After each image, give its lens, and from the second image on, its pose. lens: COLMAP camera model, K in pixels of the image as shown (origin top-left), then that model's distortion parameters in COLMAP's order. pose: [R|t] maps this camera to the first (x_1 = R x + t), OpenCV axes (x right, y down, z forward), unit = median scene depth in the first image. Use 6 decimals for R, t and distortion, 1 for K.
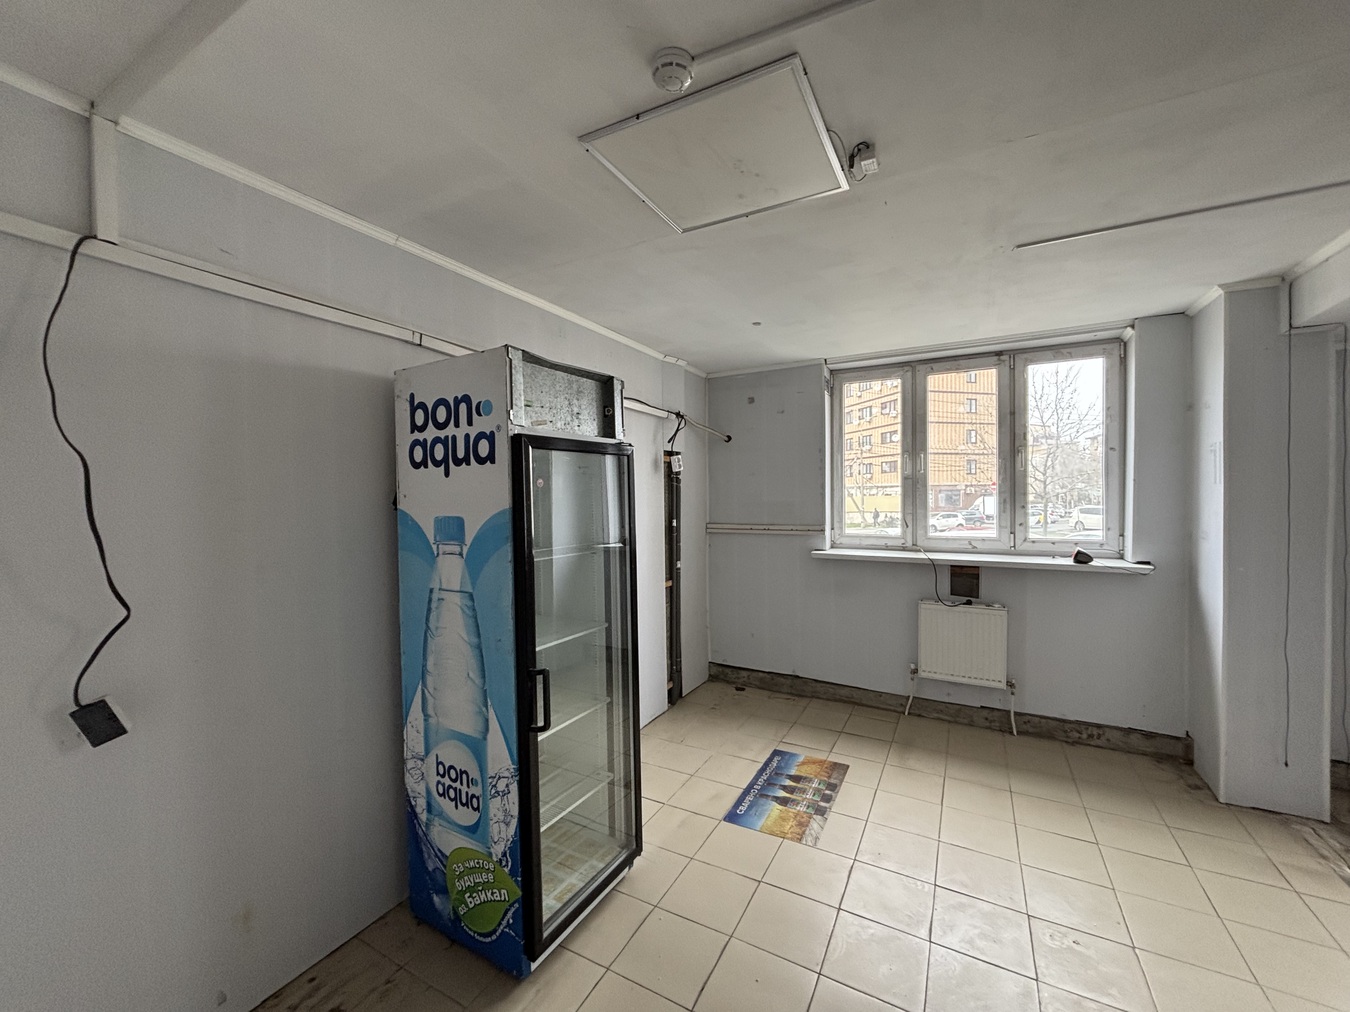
lens RADIAL K [[543.6, 0, 674.8], [0, 543.6, 502.8], [0, 0, 1]] dist [-0.000939, 0.000370]
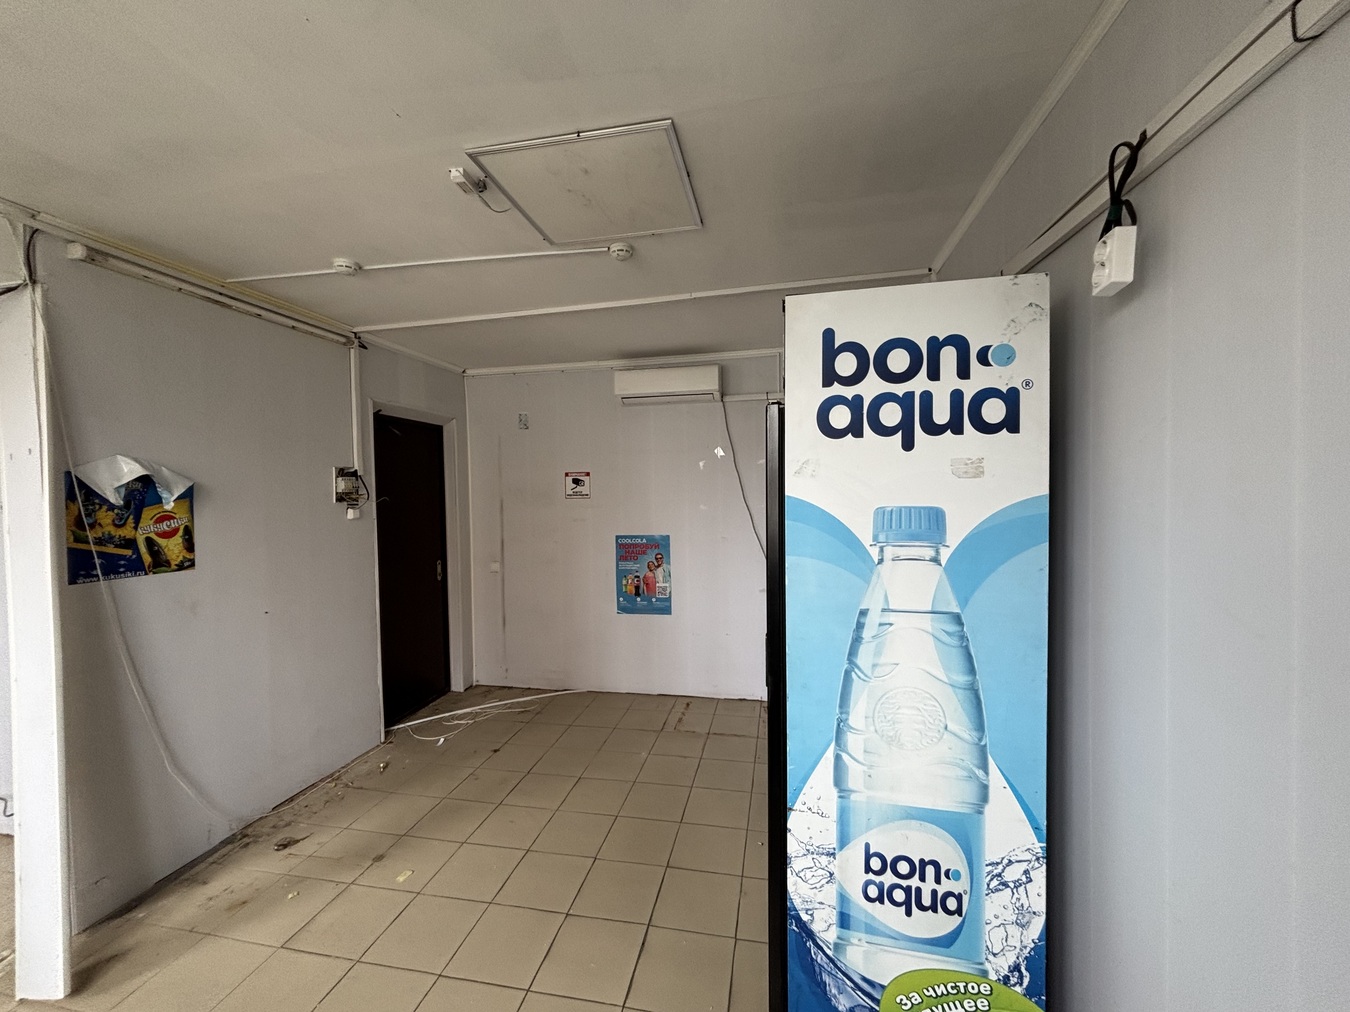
lens RADIAL K [[543.6, 0, 685.3], [0, 543.6, 508.1], [0, 0, 1]] dist [-0.000939, 0.000370]
pose [[0.953653, 0.007646, 0.300812, -0.877943], [-0.008753, 0.999959, 0.002331, 0.027626], [-0.300782, -0.004856, 0.953681, 0.400435]]
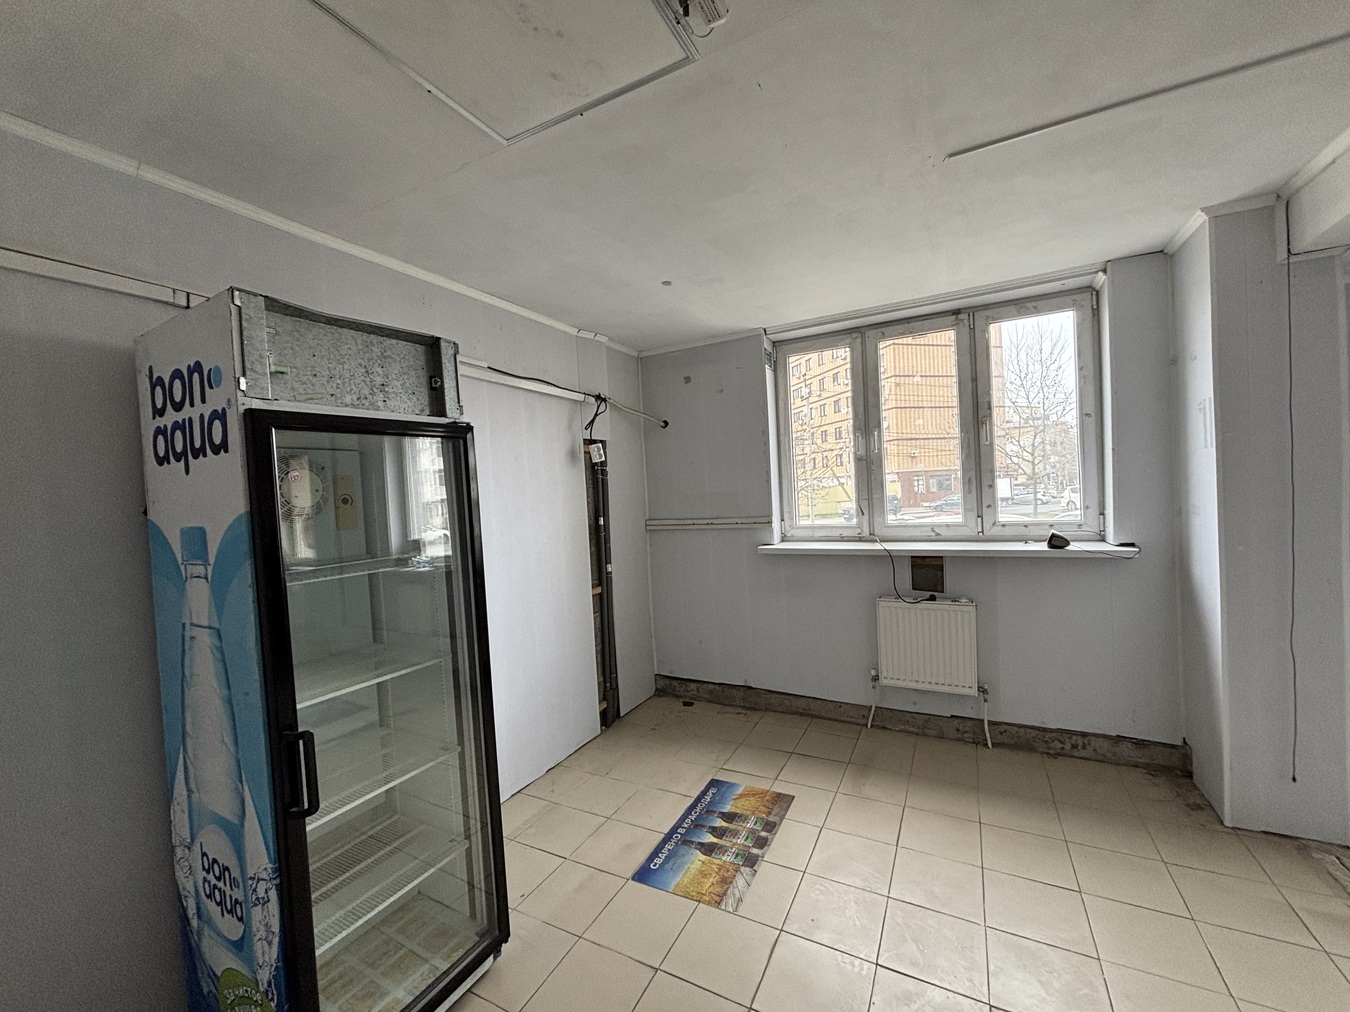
lens RADIAL K [[548.7, 0, 675.2], [0, 548.7, 502.6], [0, 0, 1]] dist [-0.000633, 0.000826]
pose [[0.999045, -0.041771, 0.012836, 0.229863], [0.041694, 0.999111, 0.006171, 0.014092], [-0.013083, -0.005630, 0.999899, 0.231789]]
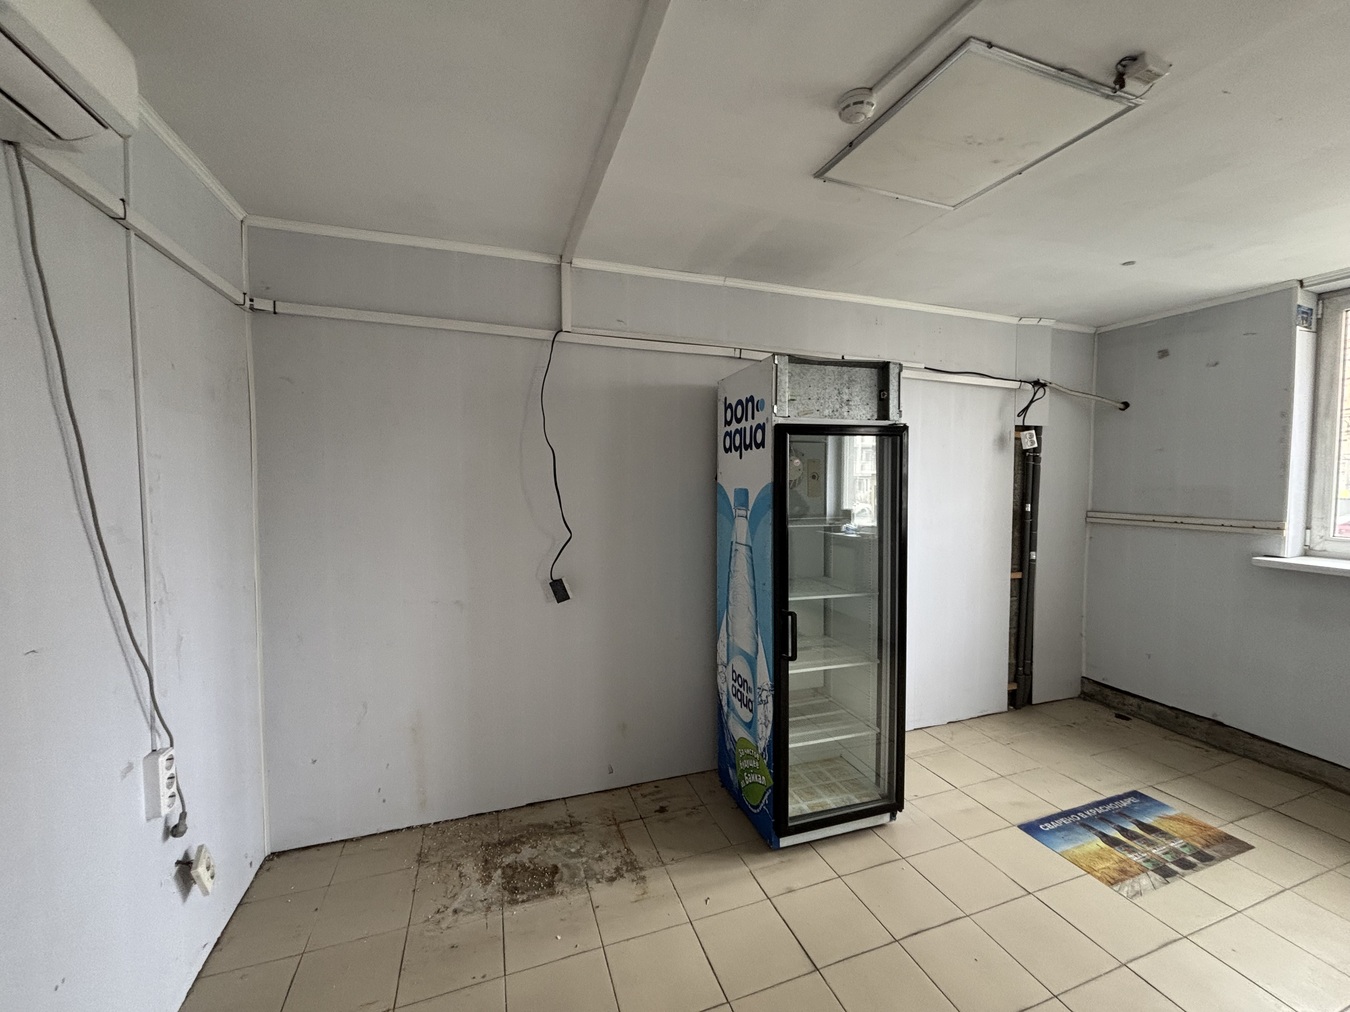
lens RADIAL K [[543.6, 0, 672.4], [0, 543.6, 504.0], [0, 0, 1]] dist [-0.000939, 0.000370]
pose [[0.744337, 0.044509, -0.666320, 0.331434], [-0.019587, 0.998802, 0.044838, 0.006653], [0.667517, -0.020323, 0.744317, -0.094438]]
